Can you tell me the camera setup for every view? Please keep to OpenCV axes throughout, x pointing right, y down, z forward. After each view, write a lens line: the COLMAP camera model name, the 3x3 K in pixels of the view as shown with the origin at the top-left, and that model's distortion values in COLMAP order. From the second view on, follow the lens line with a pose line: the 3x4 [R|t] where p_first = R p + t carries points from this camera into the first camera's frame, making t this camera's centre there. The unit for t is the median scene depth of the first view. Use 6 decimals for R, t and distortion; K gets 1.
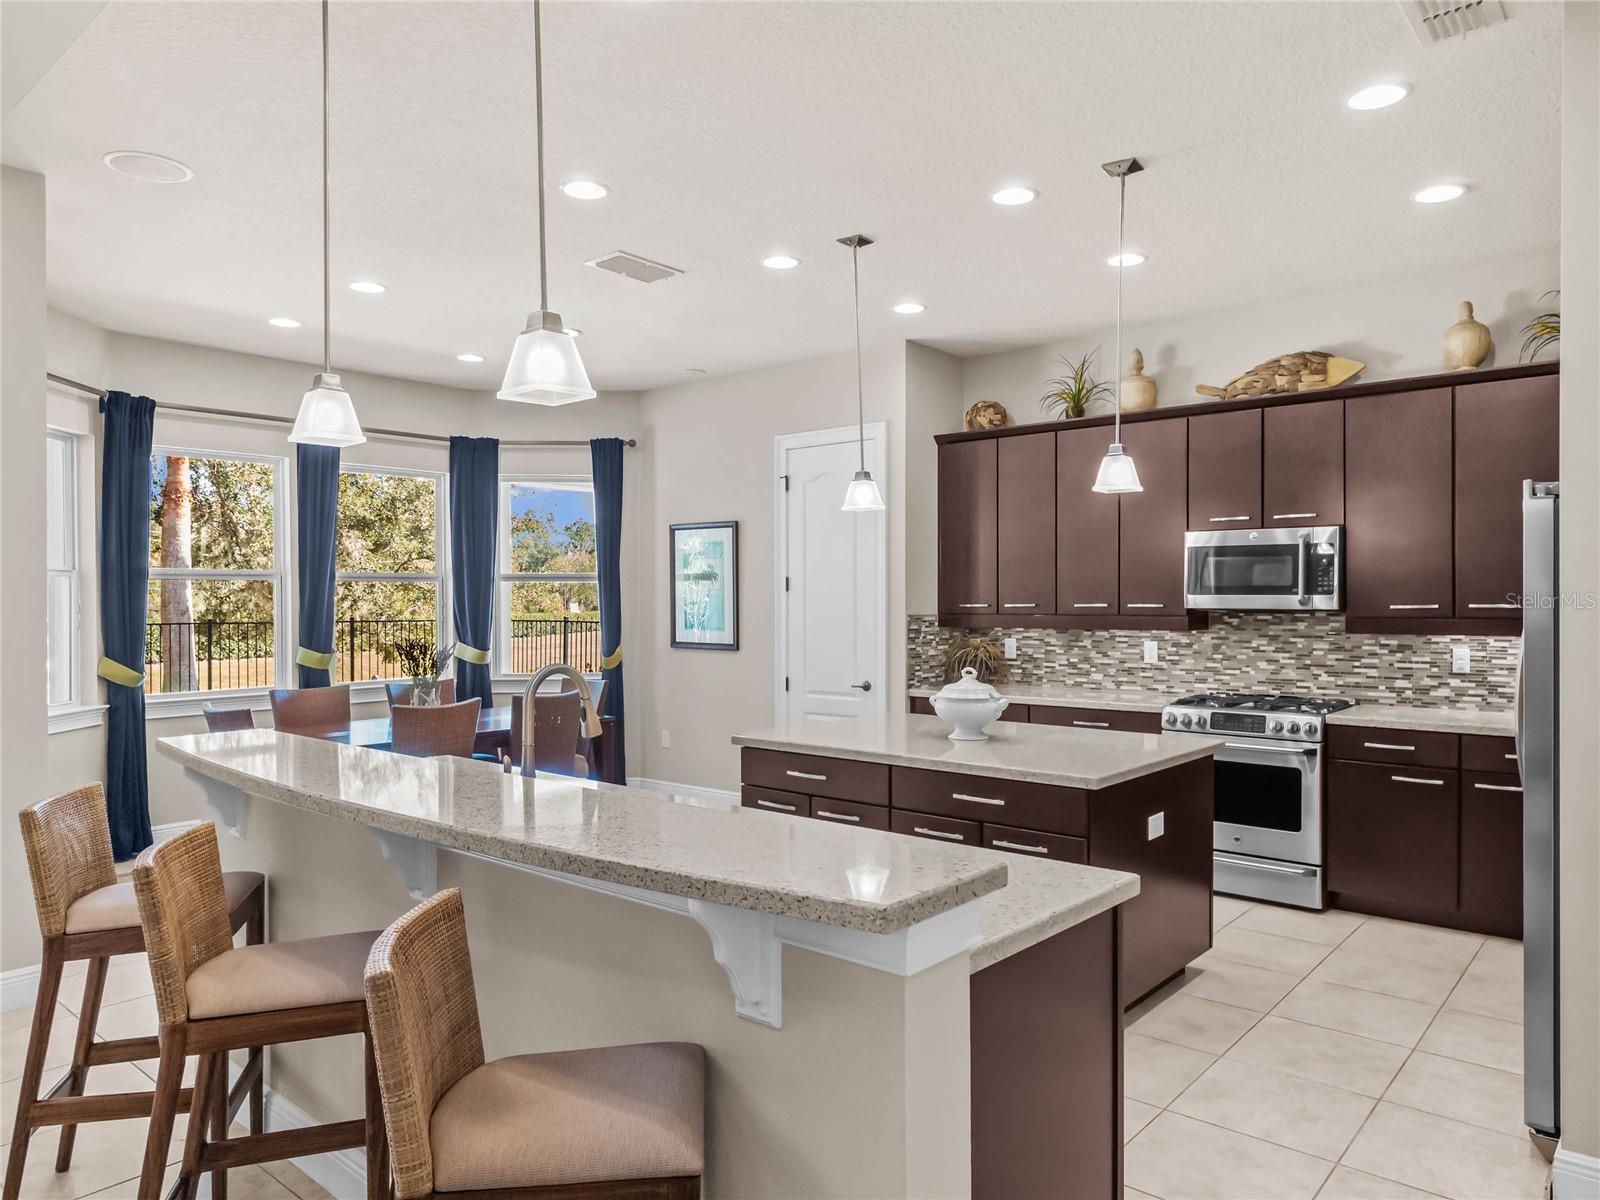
lens RADIAL K [[1049.3, 0, 801.3], [0, 1049.3, 600.2], [0, 0, 1]] dist [-0.017025, -0.004168]
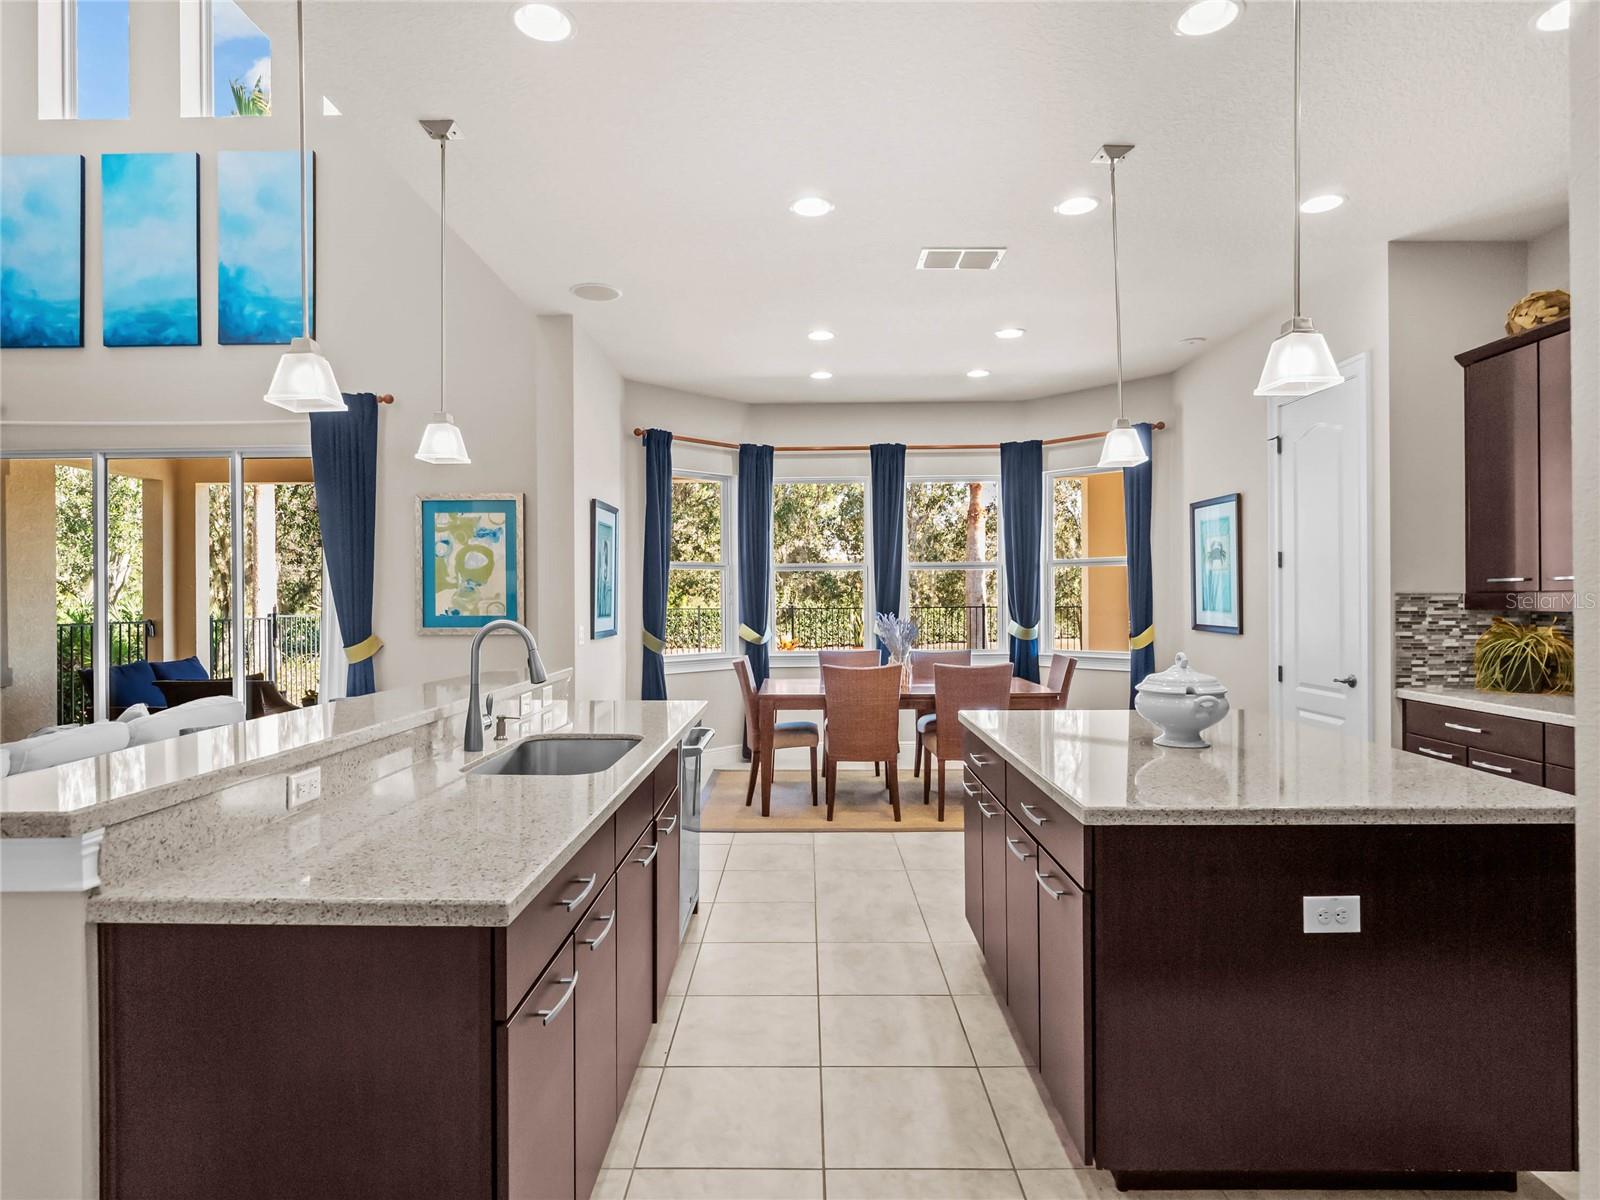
lens RADIAL K [[862.1, 0, 811.0], [0, 862.1, 599.1], [0, 0, 1]] dist [0.003271, -0.002135]
pose [[0.649877, 0.000304, -0.760040, 0.320403], [0.004342, 0.999982, 0.004113, 0.014465], [0.760027, -0.005973, 0.649864, 0.261691]]
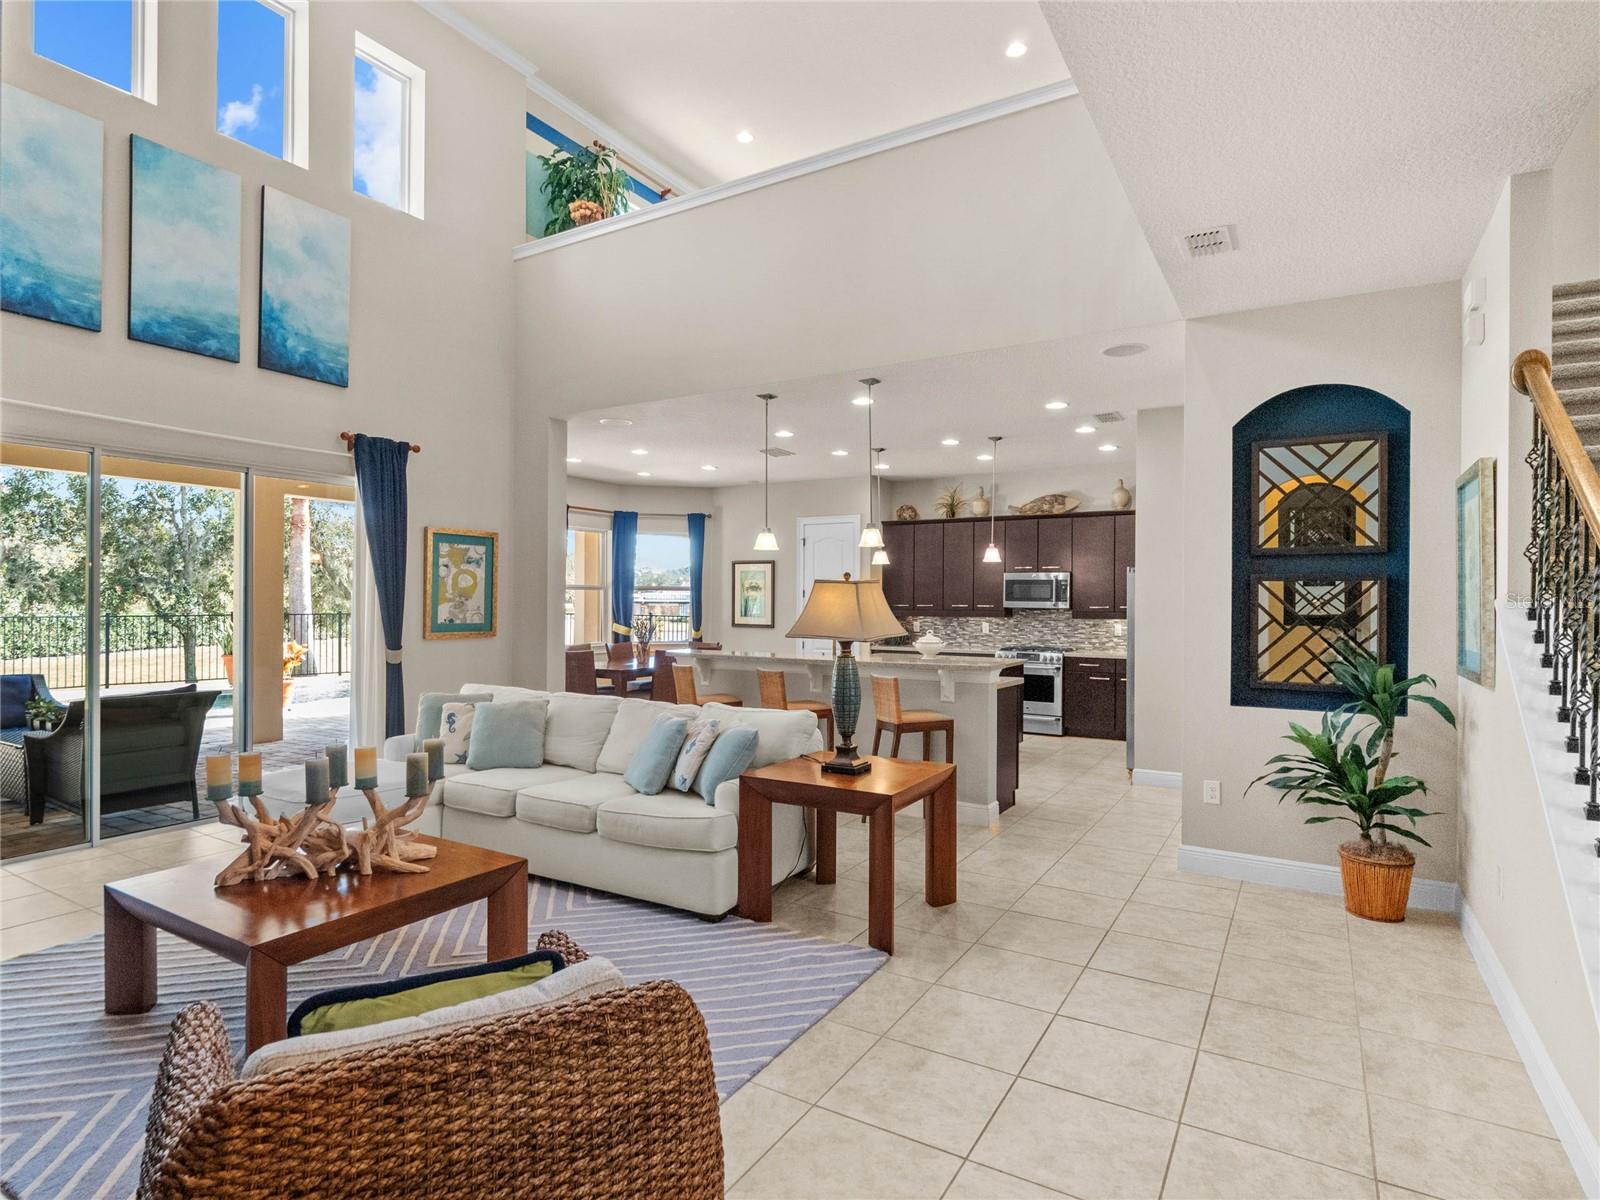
lens RADIAL K [[862.1, 0, 798.3], [0, 862.1, 591.8], [0, 0, 1]] dist [0.003271, -0.002135]
pose [[0.983868, 0.011530, 0.178523, -0.351422], [-0.009390, 0.999874, -0.012830, 0.001806], [-0.178648, 0.010947, 0.983852, -0.651244]]
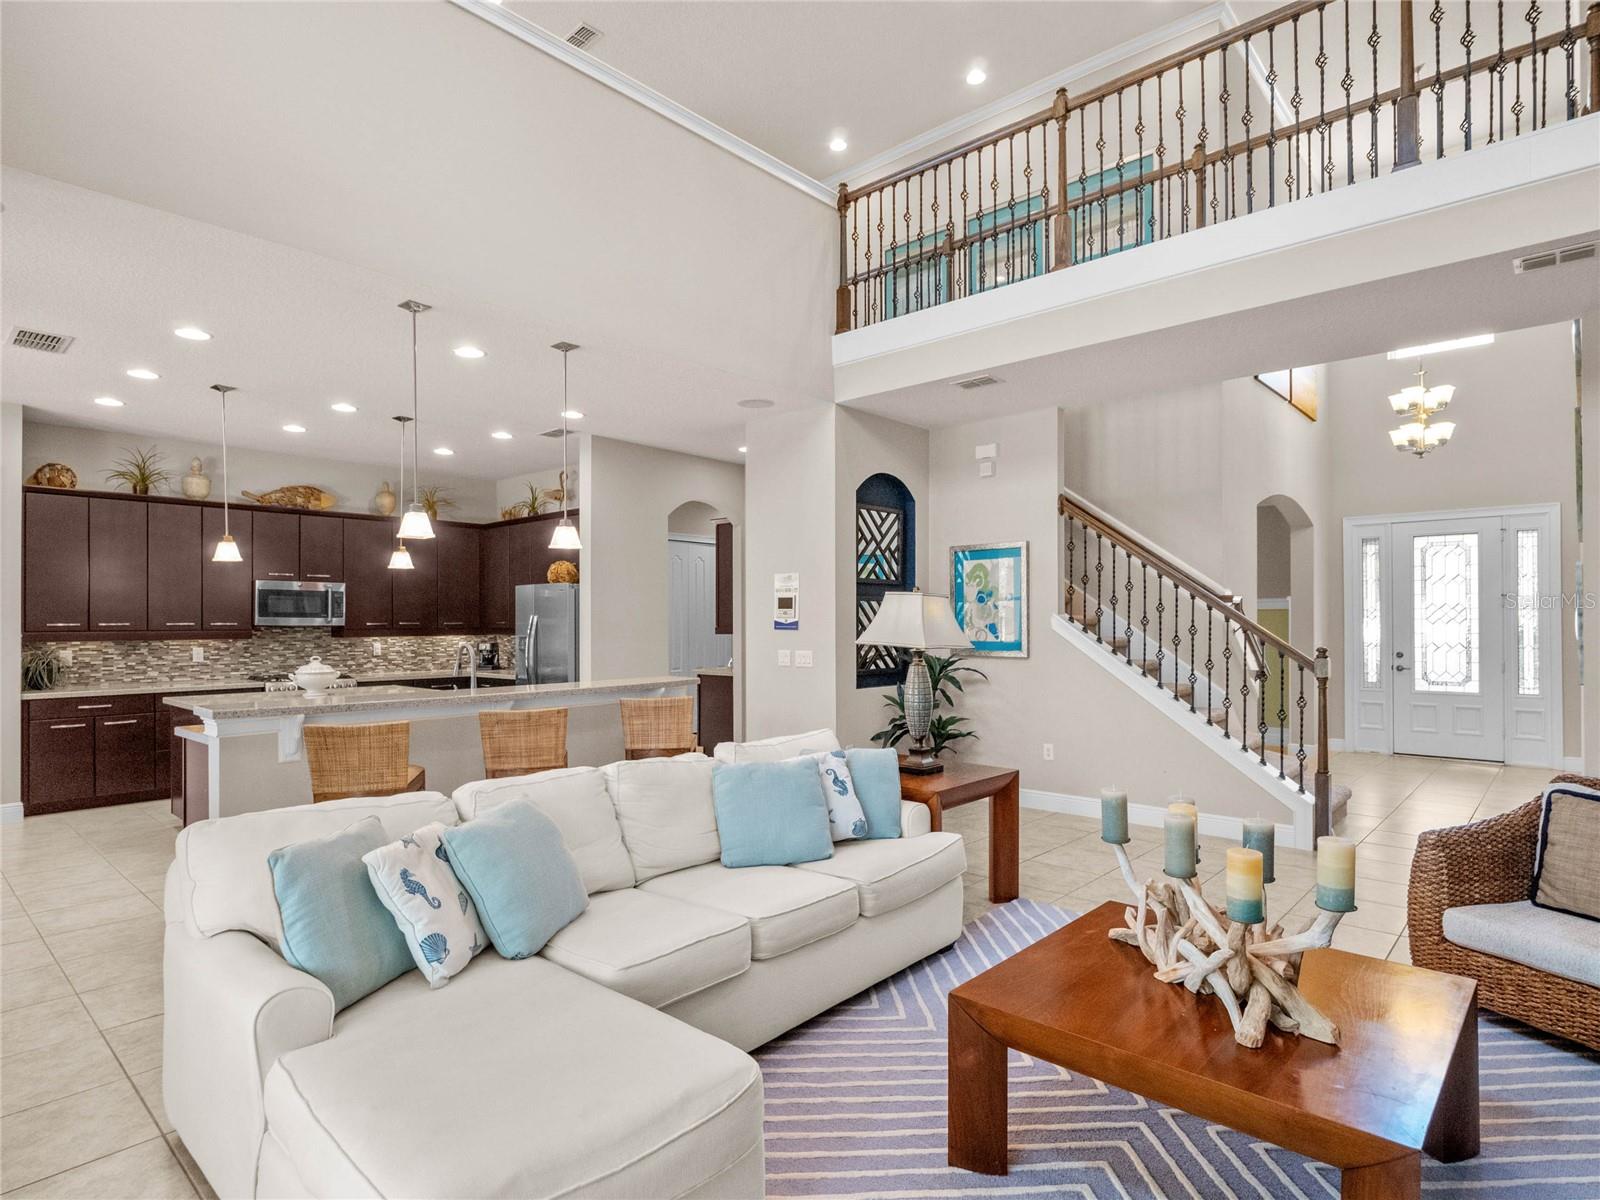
lens RADIAL K [[862.1, 0, 786.5], [0, 862.1, 626.5], [0, 0, 1]] dist [0.003271, -0.002135]
pose [[0.023819, -0.001559, 0.999715, -0.913357], [0.003971, 0.999991, 0.001465, 0.009731], [-0.999708, 0.003935, 0.023825, 0.100178]]
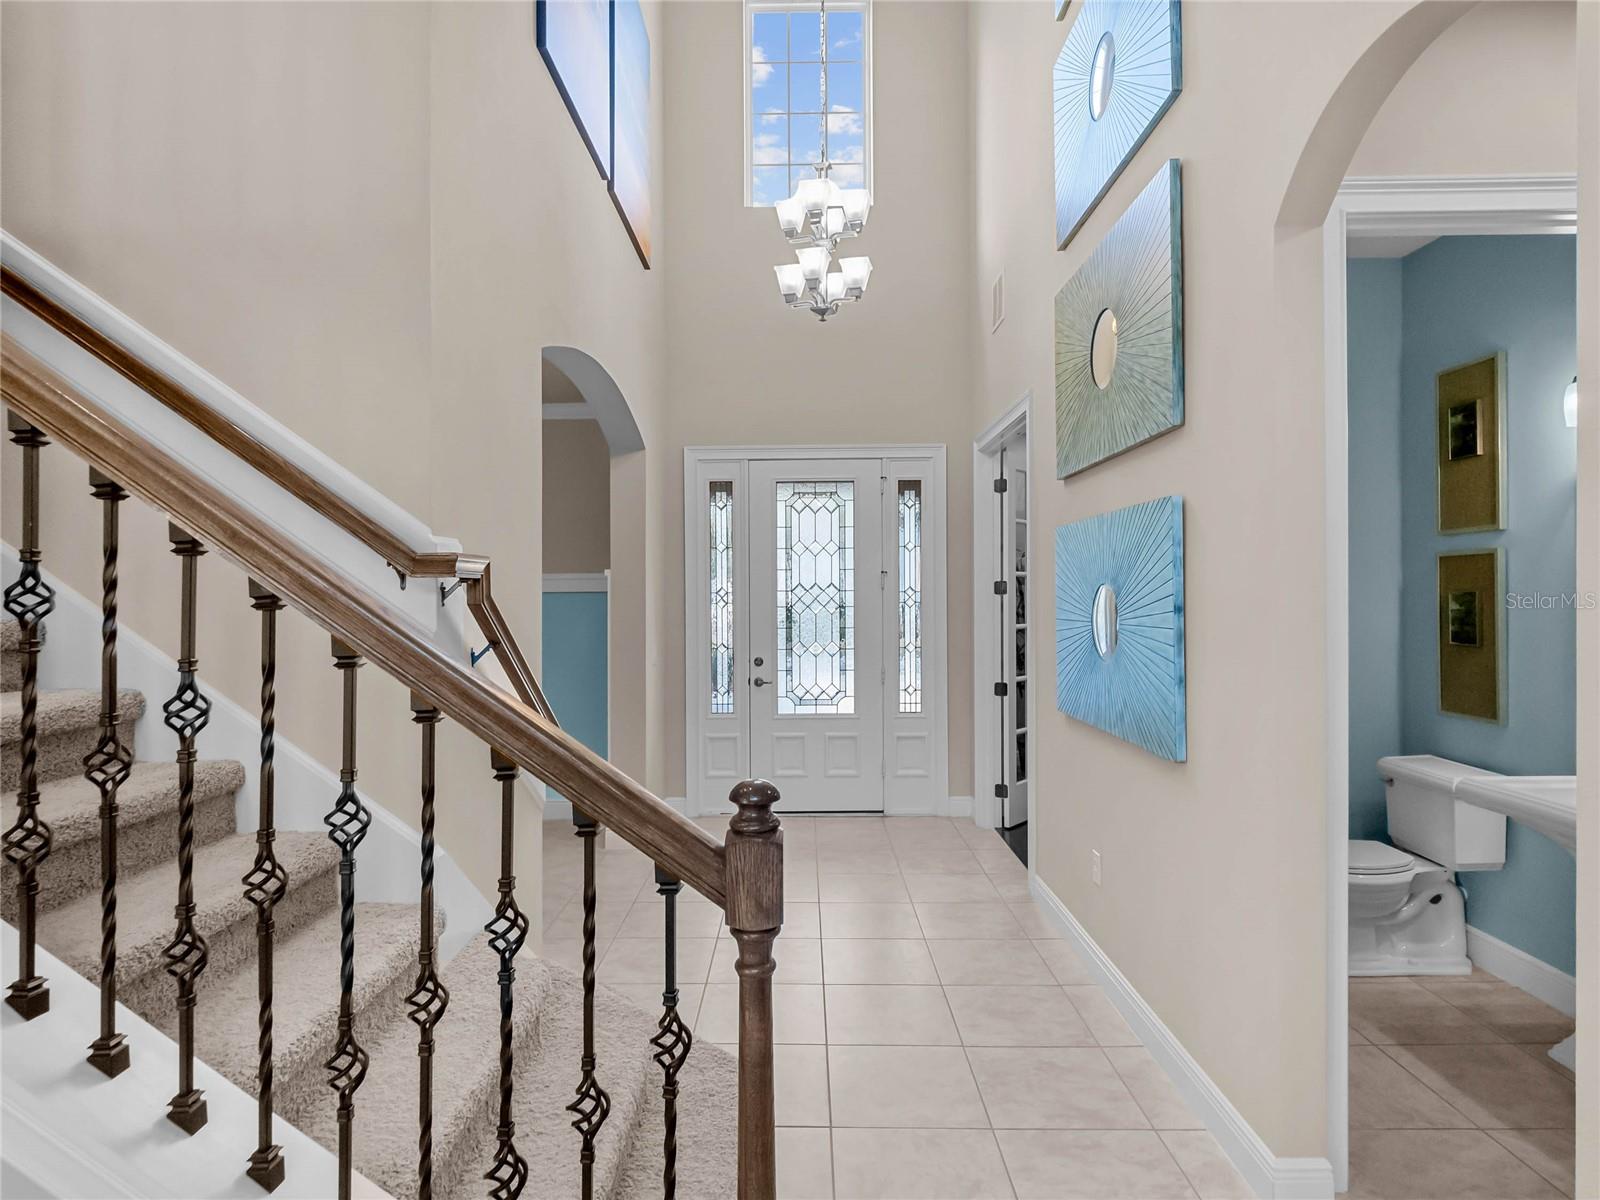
lens RADIAL K [[862.1, 0, 806.5], [0, 862.1, 598.0], [0, 0, 1]] dist [0.003271, -0.002135]
pose [[-0.666897, 0.004360, 0.745137, -0.172561], [0.007036, 0.999975, 0.000447, -0.006610], [-0.745116, 0.005541, -0.666911, -0.305508]]
